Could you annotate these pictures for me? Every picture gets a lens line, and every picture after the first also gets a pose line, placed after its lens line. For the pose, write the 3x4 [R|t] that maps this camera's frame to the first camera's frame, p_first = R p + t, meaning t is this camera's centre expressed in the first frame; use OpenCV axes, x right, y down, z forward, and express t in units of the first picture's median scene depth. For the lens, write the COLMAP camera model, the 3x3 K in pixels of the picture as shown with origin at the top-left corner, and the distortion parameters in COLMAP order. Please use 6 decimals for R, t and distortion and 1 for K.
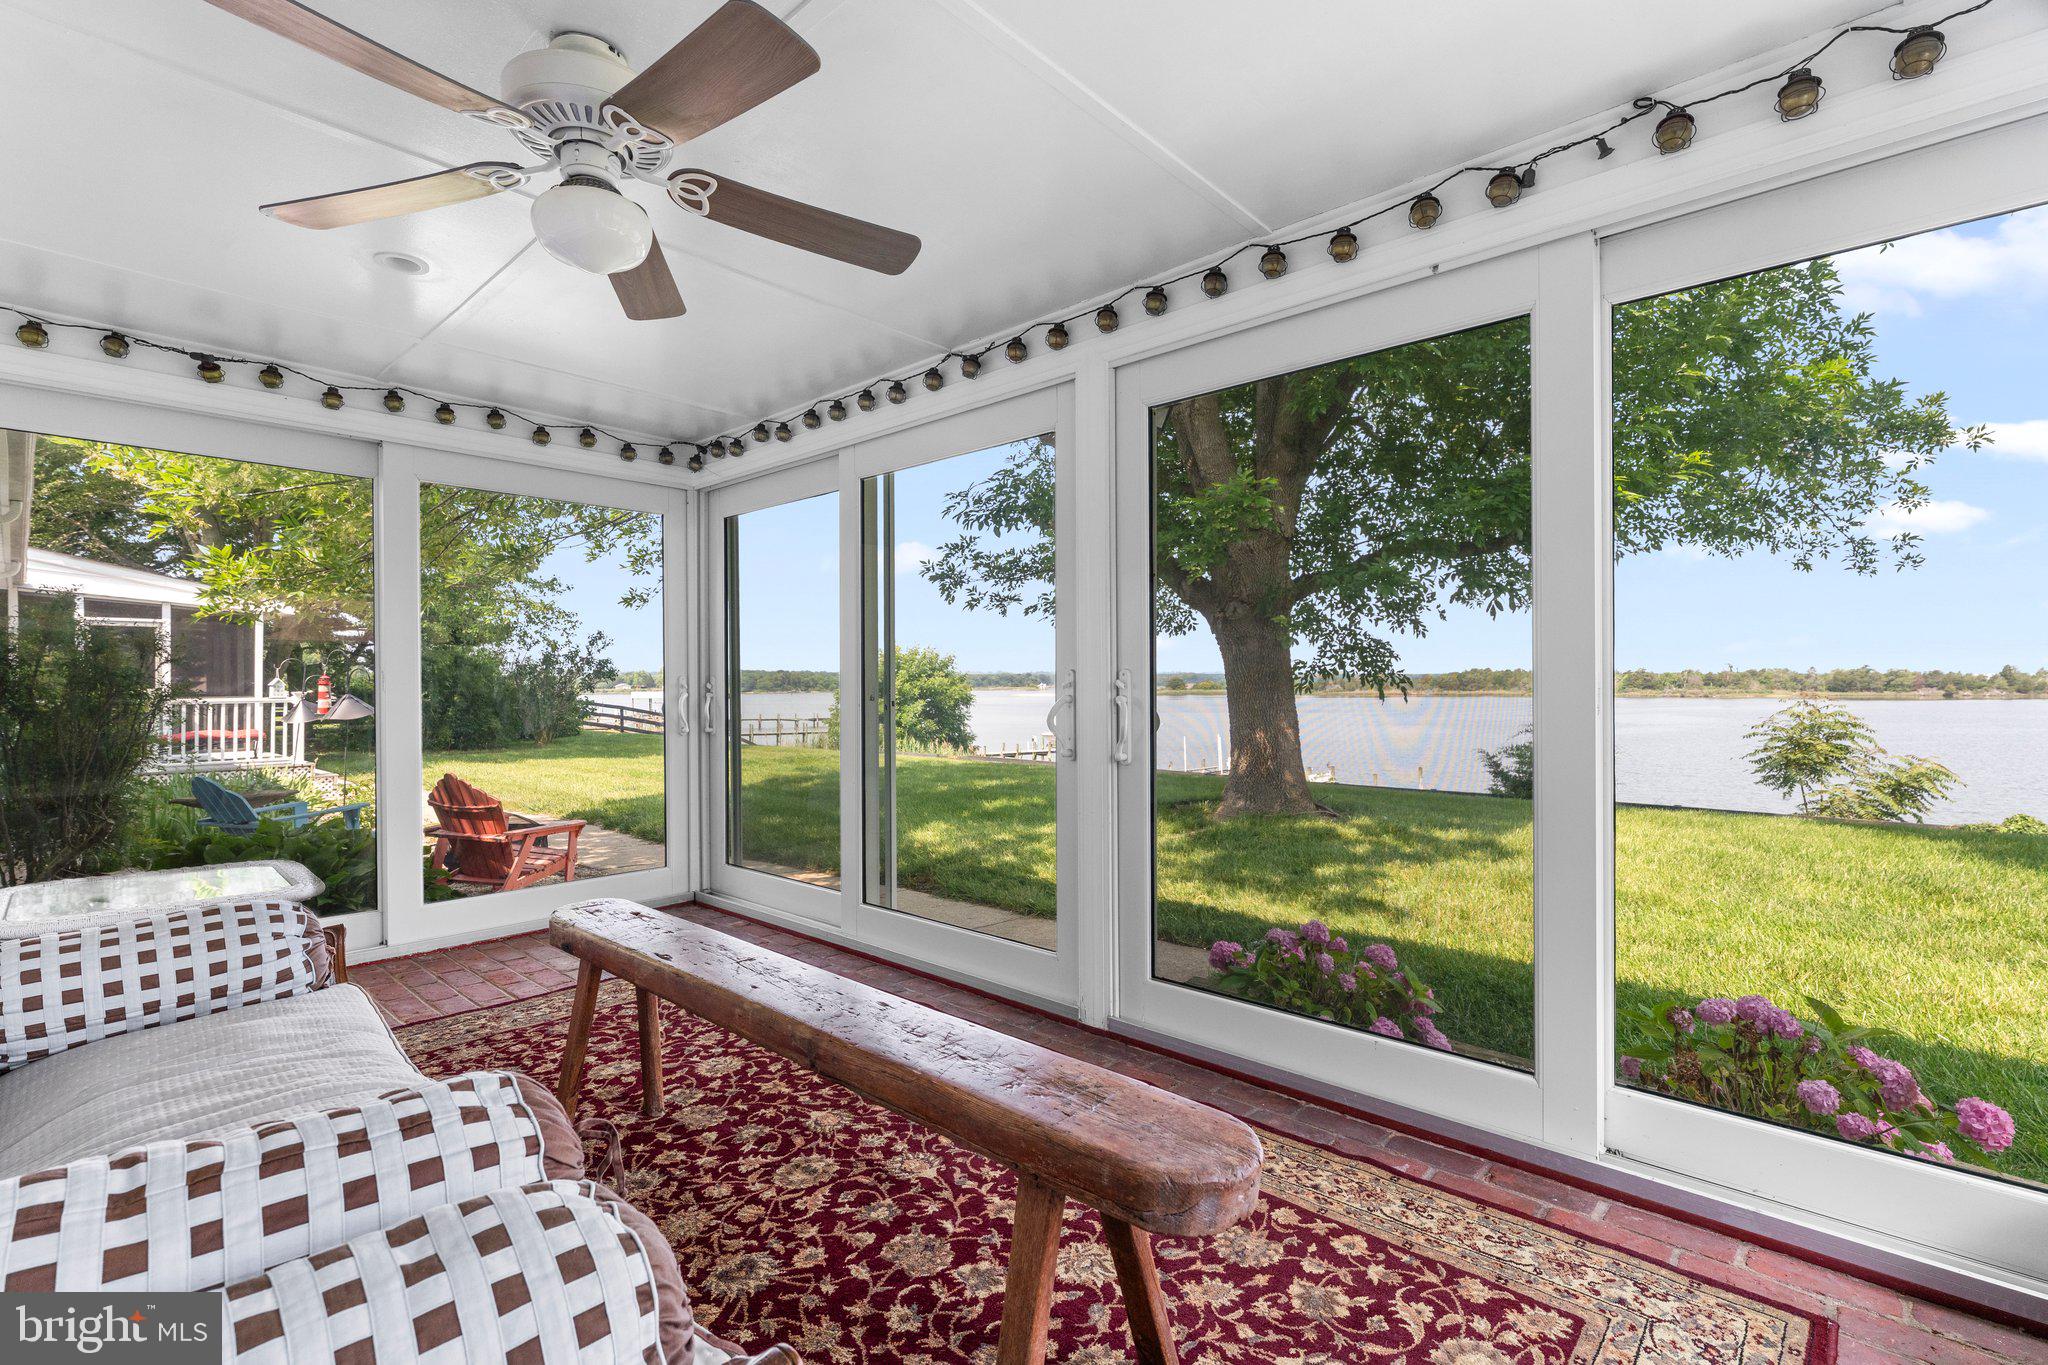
lens RADIAL K [[914.9, 0, 1004.6], [0, 914.9, 673.0], [0, 0, 1]] dist [-0.001256, 0.000452]
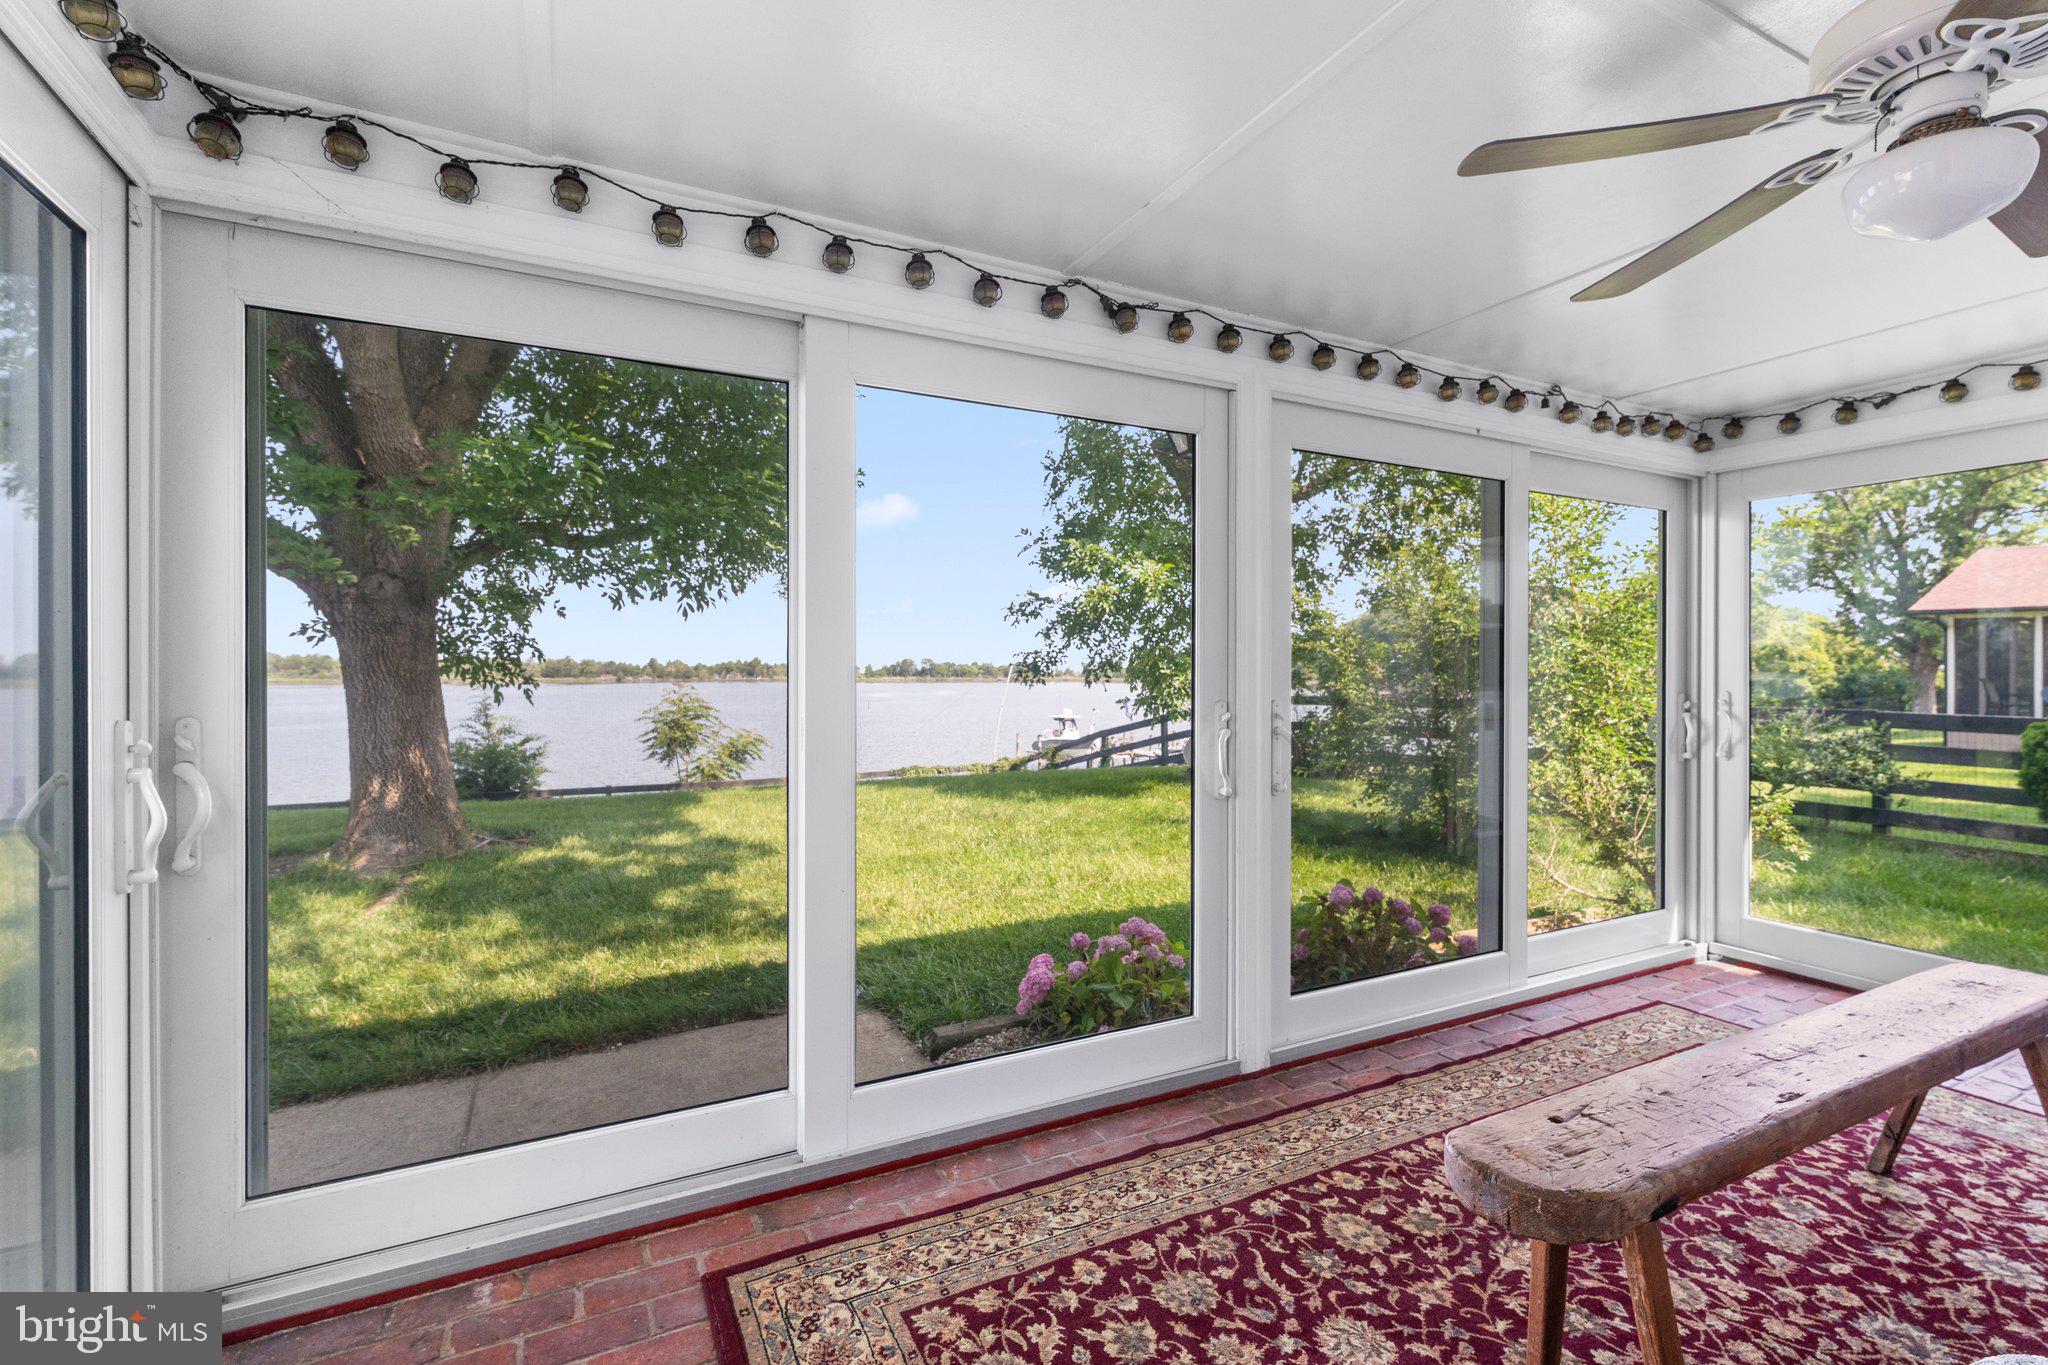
lens RADIAL K [[914.9, 0, 1004.6], [0, 914.9, 673.0], [0, 0, 1]] dist [-0.001256, 0.000452]
pose [[0.344020, -0.000398, 0.938962, -1.016173], [-0.013838, 0.999889, 0.005494, -0.041816], [-0.938860, -0.014884, 0.343976, 1.033976]]
